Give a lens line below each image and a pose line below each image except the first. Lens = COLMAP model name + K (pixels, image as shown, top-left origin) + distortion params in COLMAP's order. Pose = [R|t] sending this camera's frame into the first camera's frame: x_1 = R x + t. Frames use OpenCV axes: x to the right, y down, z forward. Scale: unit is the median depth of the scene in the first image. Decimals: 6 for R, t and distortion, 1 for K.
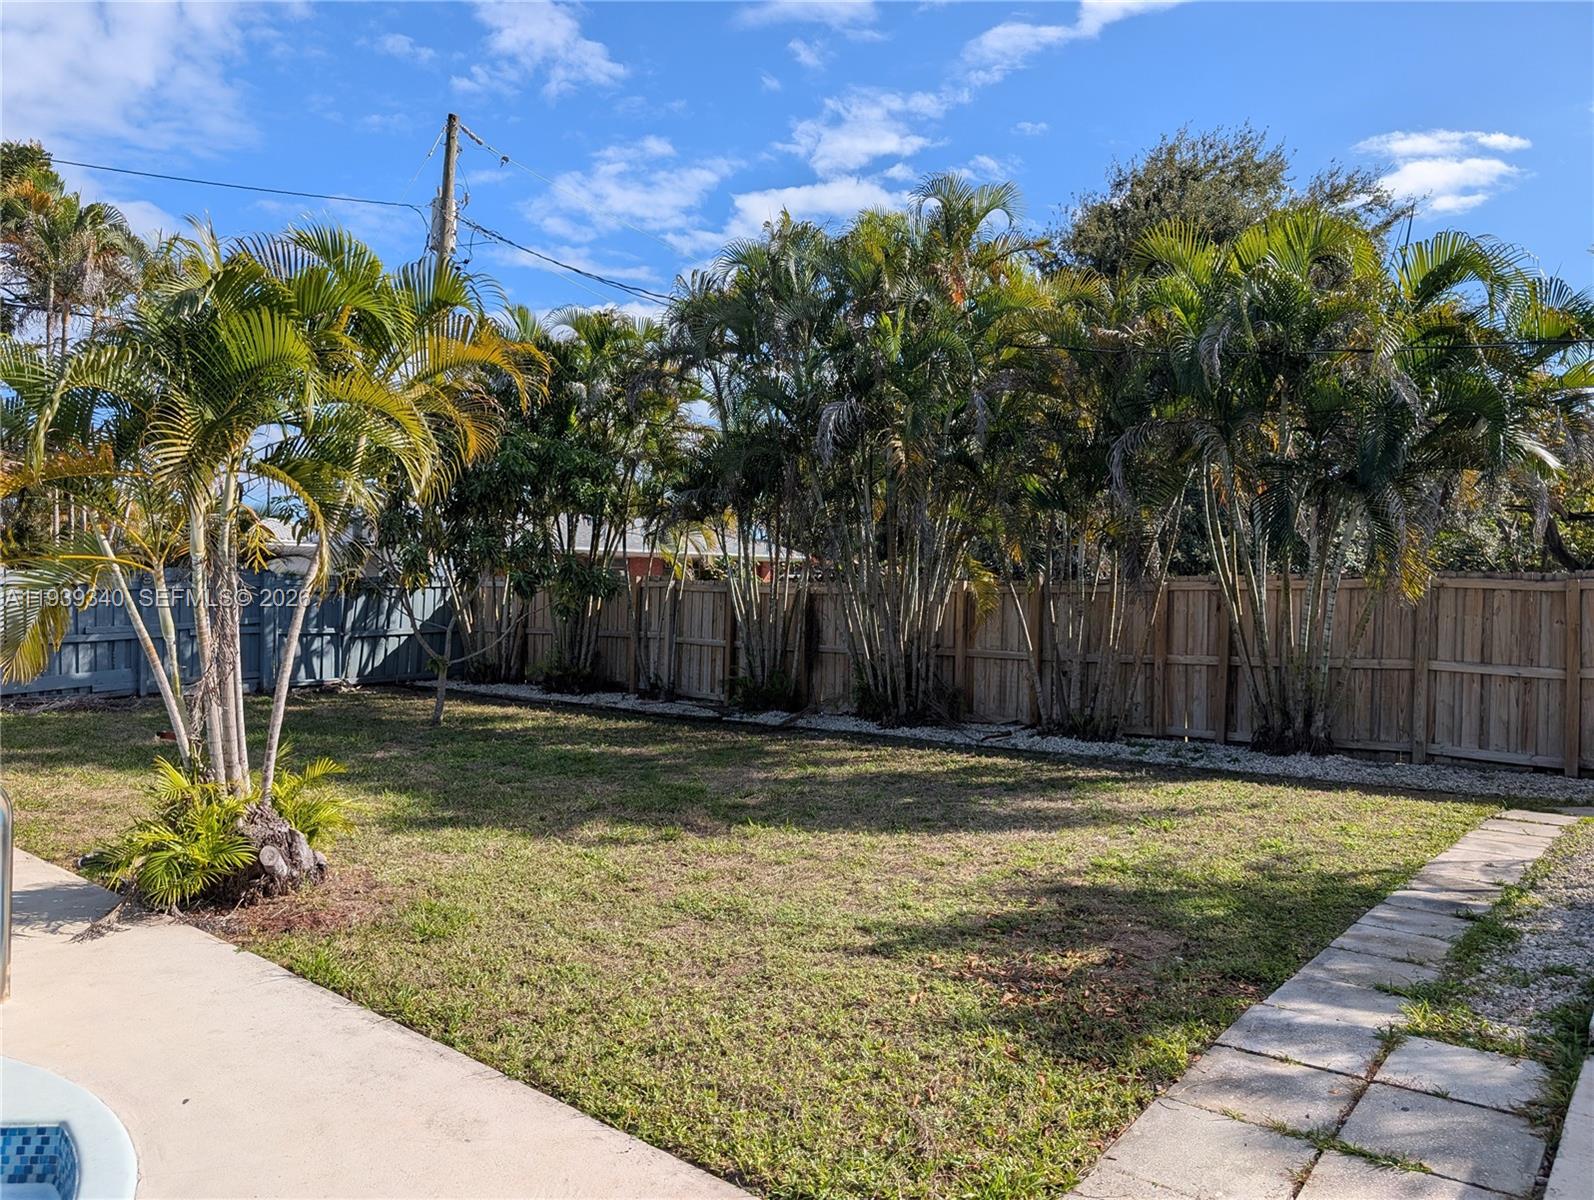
lens RADIAL K [[1149.1, 0, 778.6], [0, 1149.1, 595.2], [0, 0, 1]] dist [0.023158, -0.020105]
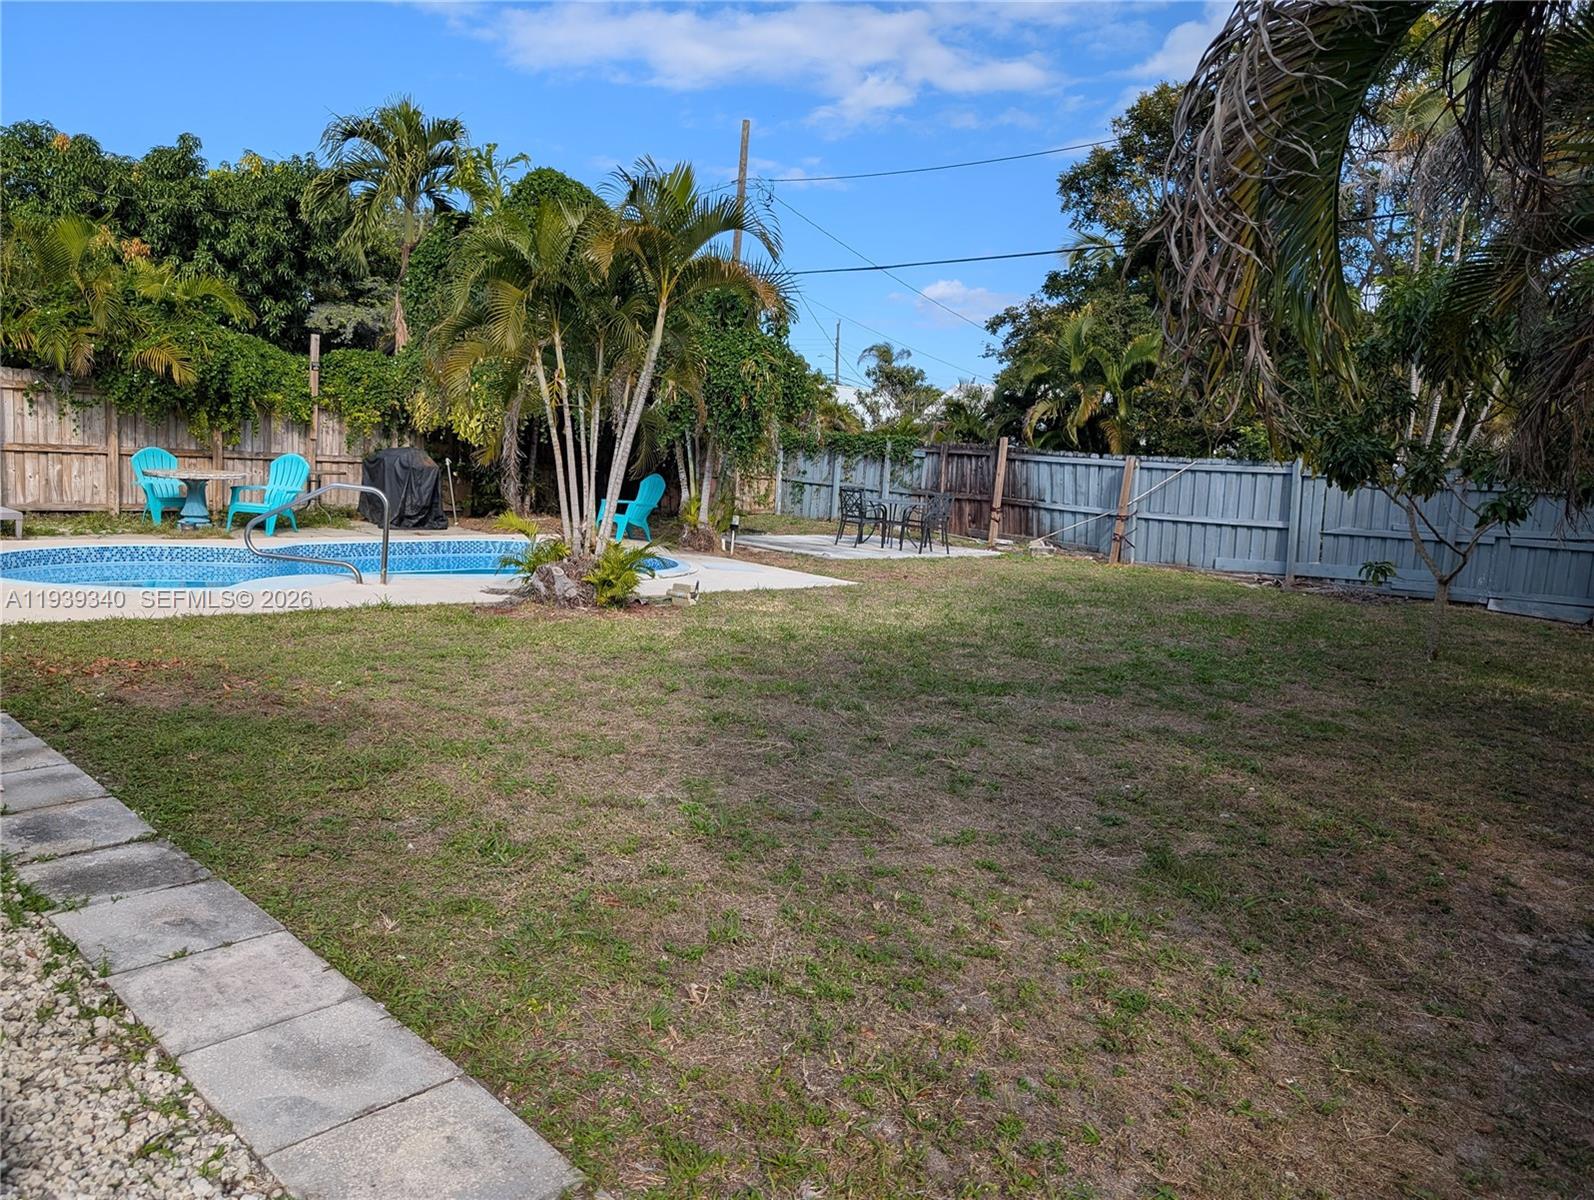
lens RADIAL K [[1149.1, 0, 785.2], [0, 1149.1, 590.2], [0, 0, 1]] dist [0.023158, -0.020105]
pose [[-0.065142, 0.109083, -0.991896, 0.533006], [-0.072904, 0.990830, 0.113754, 0.011712], [0.995209, 0.079723, -0.056592, 0.645413]]
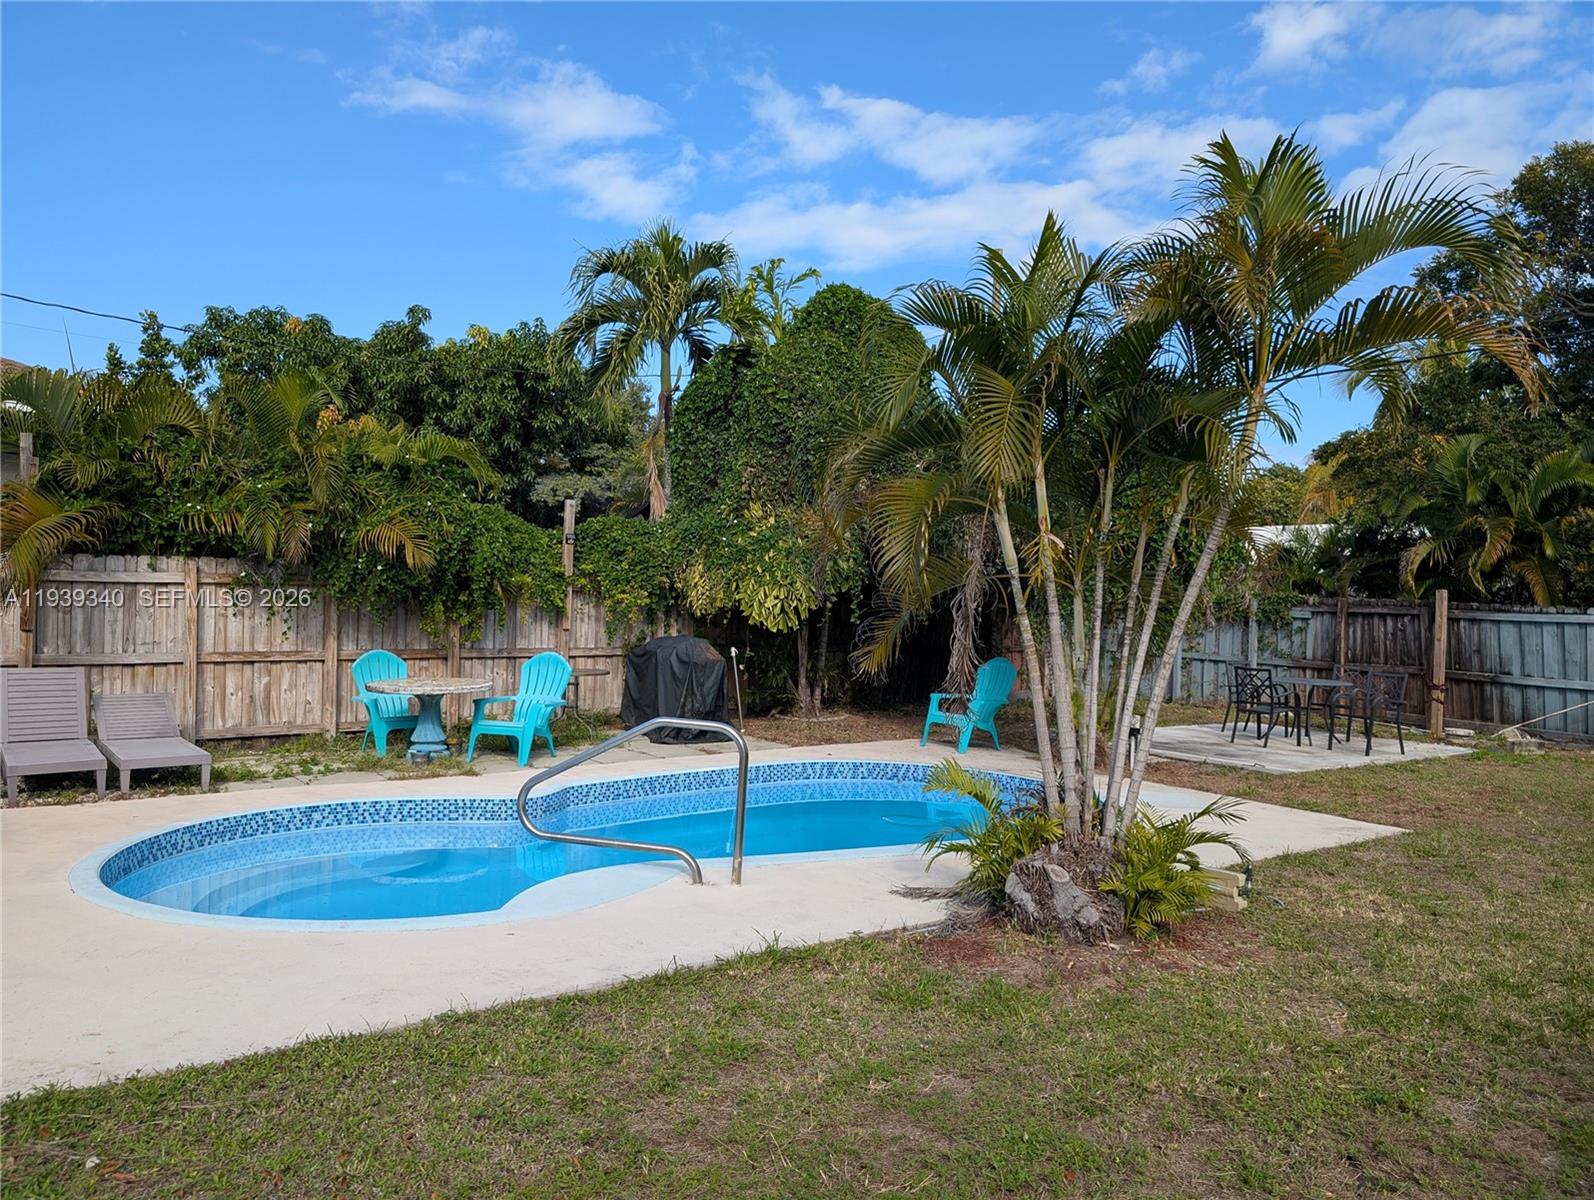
lens RADIAL K [[1149.1, 0, 793.3], [0, 1149.1, 605.0], [0, 0, 1]] dist [0.023158, -0.020105]
pose [[-0.209689, -0.007918, -0.977736, 0.231917], [-0.035485, 0.999370, -0.000483, 0.001686], [0.977124, 0.034593, -0.209838, 0.447900]]
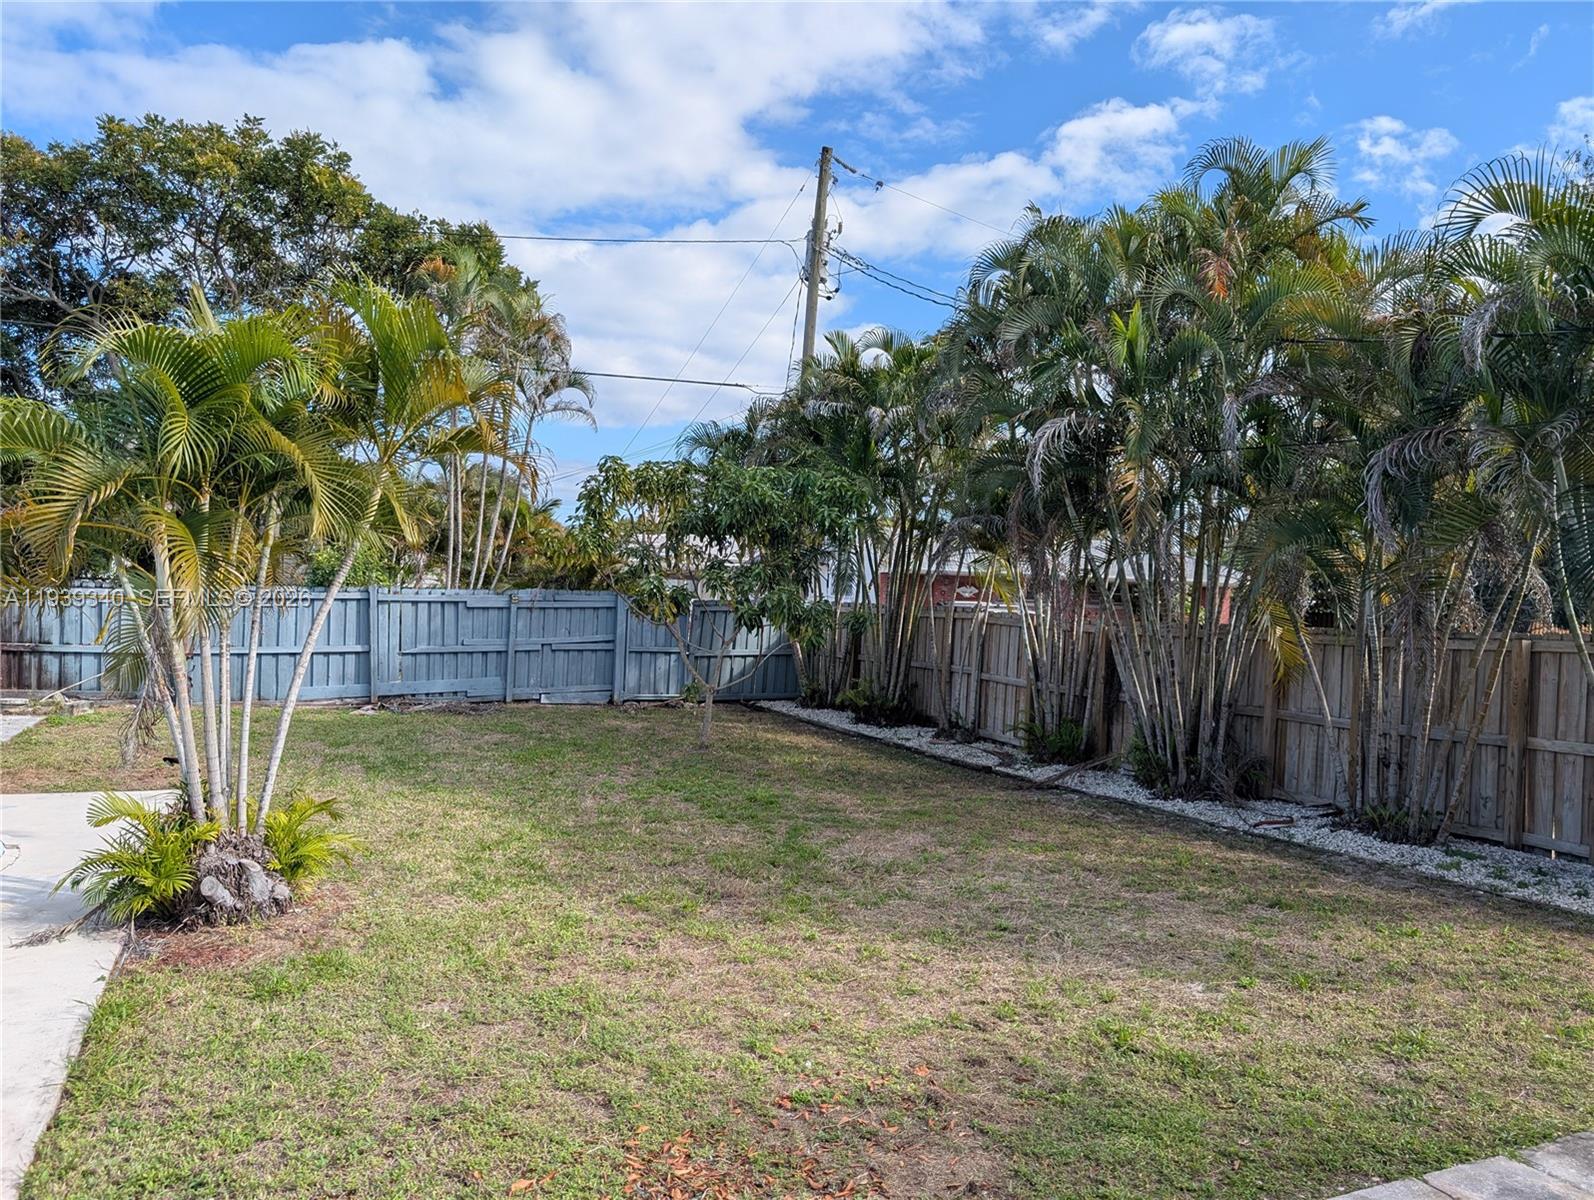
lens RADIAL K [[1149.1, 0, 791.8], [0, 1149.1, 597.5], [0, 0, 1]] dist [0.023158, -0.020105]
pose [[0.909240, 0.024230, -0.415566, 0.207446], [-0.029271, 0.999555, -0.005764, -0.020244], [0.415241, 0.017405, 0.909545, 0.114499]]
